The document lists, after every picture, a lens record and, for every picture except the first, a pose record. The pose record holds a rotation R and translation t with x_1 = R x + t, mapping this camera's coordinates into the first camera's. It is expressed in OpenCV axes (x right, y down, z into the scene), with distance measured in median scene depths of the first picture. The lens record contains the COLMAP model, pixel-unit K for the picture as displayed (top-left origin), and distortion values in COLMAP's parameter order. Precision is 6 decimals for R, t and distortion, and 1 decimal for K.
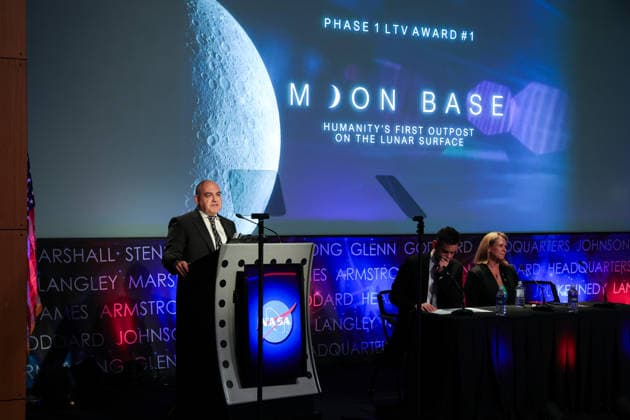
lens RADIAL K [[1008.0, 0, 310.6], [0, 1008.0, 213.5], [0, 0, 1]] dist [0.151905, 0.000000]
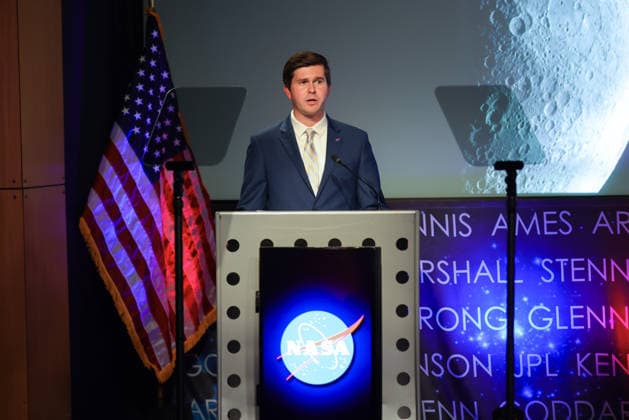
lens RADIAL K [[1796.6, 0, 325.6], [0, 1796.6, 211.0], [0, 0, 1]] dist [-0.043954, 0.000000]
pose [[0.803012, 0.004063, -0.595950, 0.409221], [0.016629, 0.999435, 0.029221, -0.000232], [0.595731, -0.033375, 0.802490, 0.132583]]
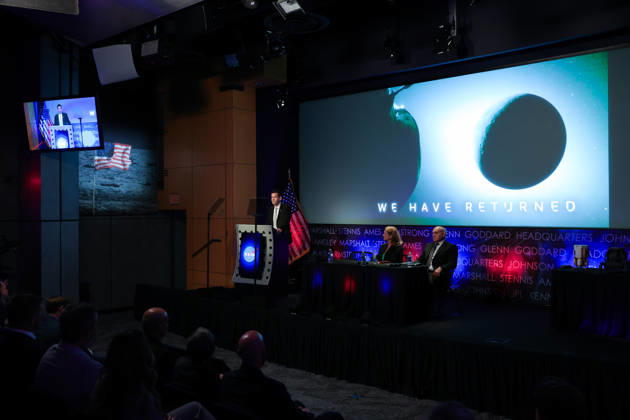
lens RADIAL K [[589.4, 0, 319.1], [0, 589.4, 205.1], [0, 0, 1]] dist [-0.059215, 0.000000]
pose [[0.359438, -0.013554, -0.933070, 1.046293], [-0.003550, 0.999867, -0.015891, 0.001121], [0.933162, 0.009024, 0.359342, 0.435658]]
